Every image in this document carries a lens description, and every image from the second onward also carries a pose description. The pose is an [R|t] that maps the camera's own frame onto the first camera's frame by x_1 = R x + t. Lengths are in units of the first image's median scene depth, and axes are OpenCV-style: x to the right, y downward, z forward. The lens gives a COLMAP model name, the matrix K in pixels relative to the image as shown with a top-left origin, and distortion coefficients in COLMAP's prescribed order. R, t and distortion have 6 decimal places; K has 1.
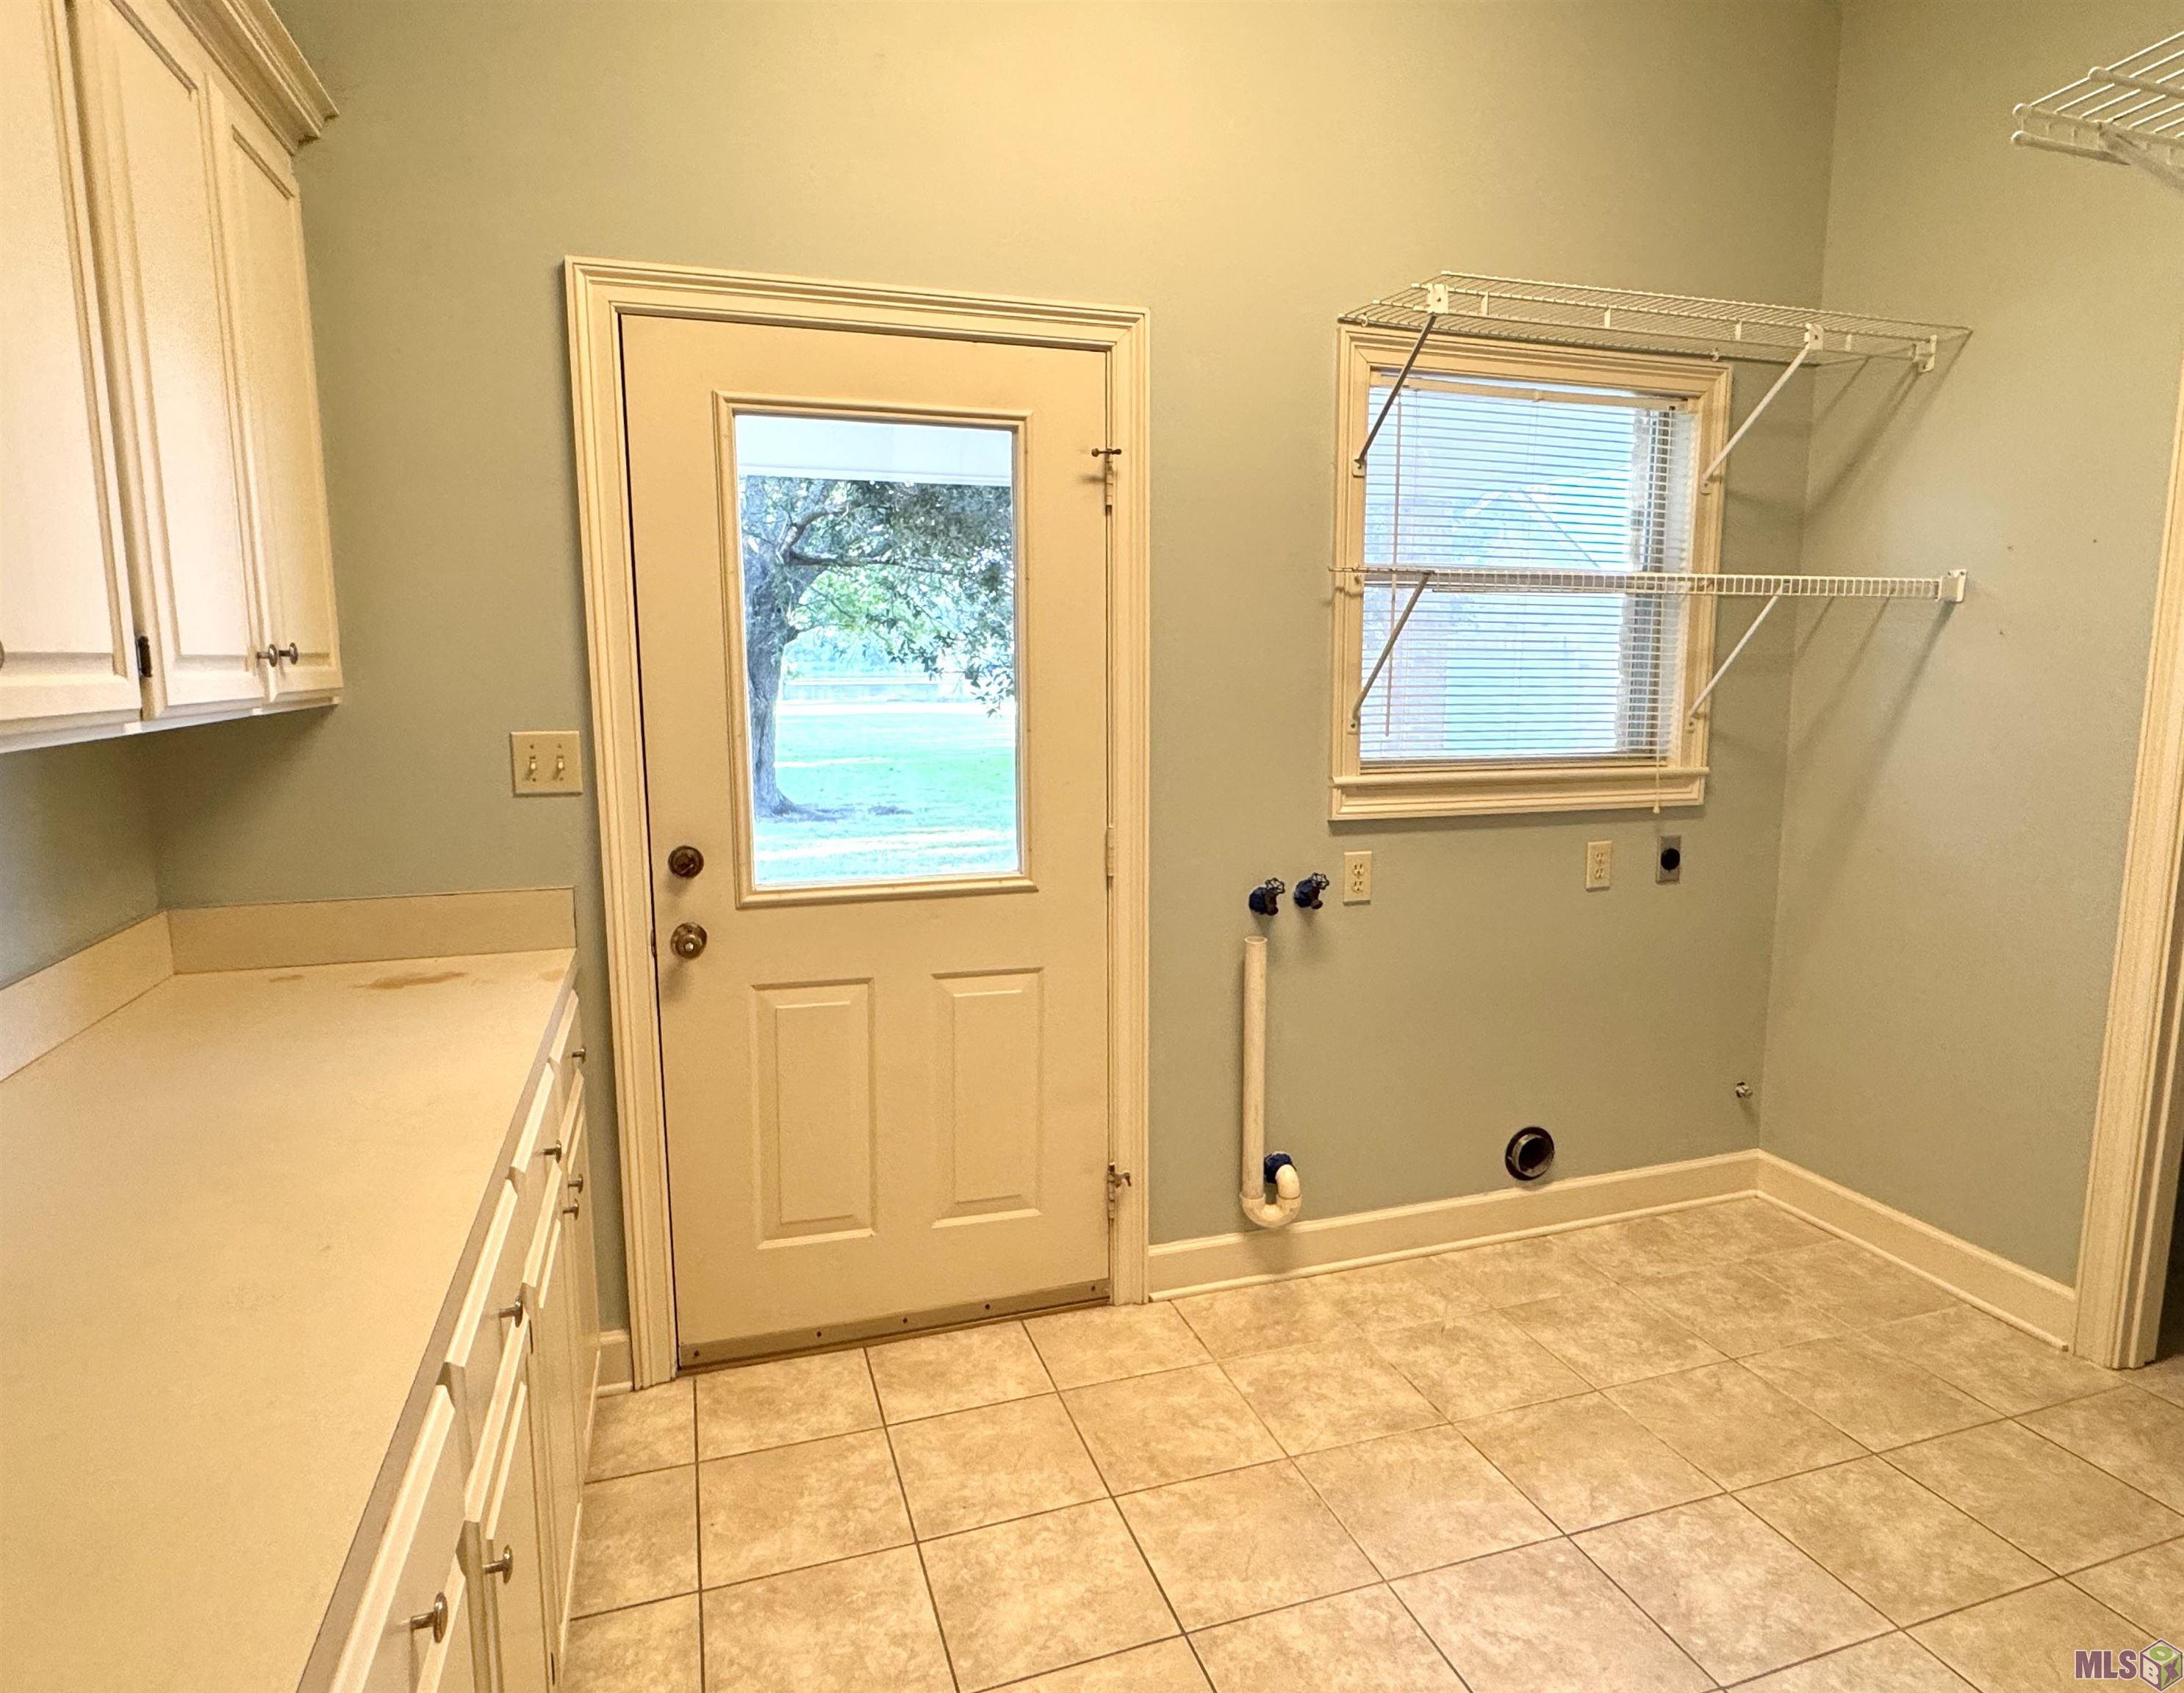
lens RADIAL K [[1290.8, 0, 1106.0], [0, 1290.8, 857.6], [0, 0, 1]] dist [0.003435, 0.001467]
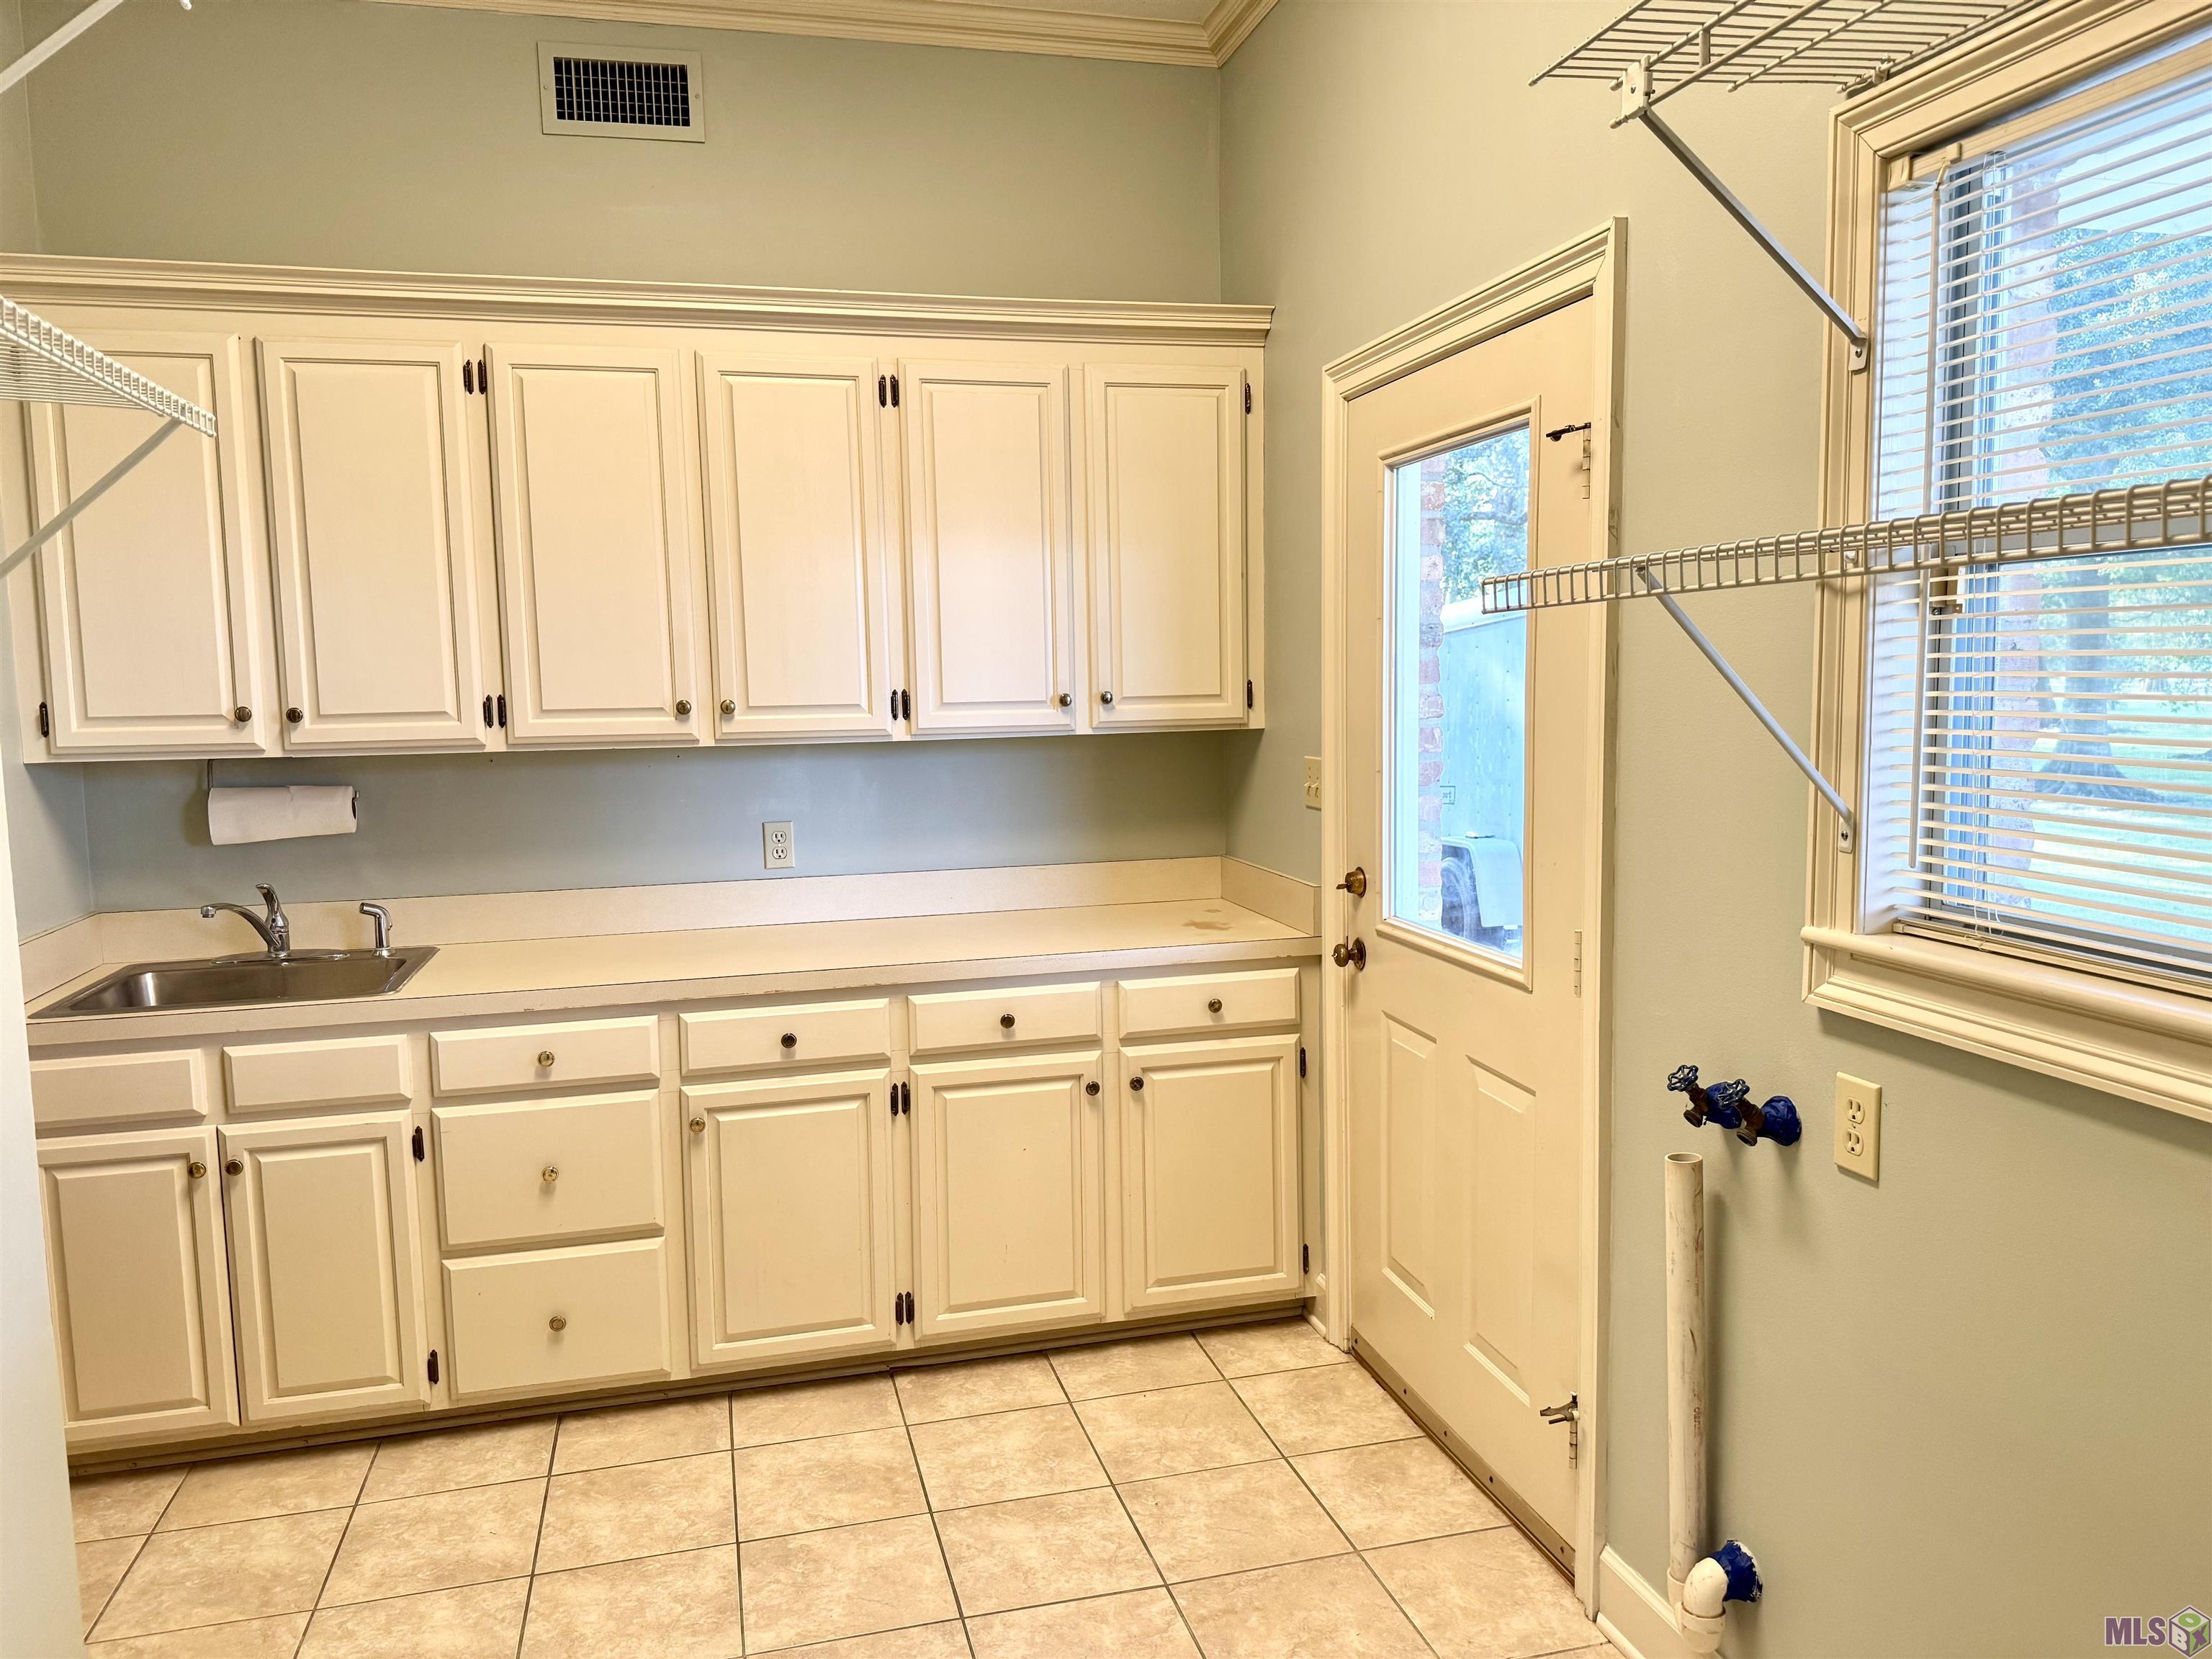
lens RADIAL K [[1555.5, 0, 1105.2], [0, 1555.5, 822.4], [0, 0, 1]] dist [0.009608, -0.002789]
pose [[-0.071721, 0.100435, -0.992355, 1.030457], [-0.126138, 0.986016, 0.108910, -0.169623], [0.989417, 0.132984, -0.058050, 0.892088]]
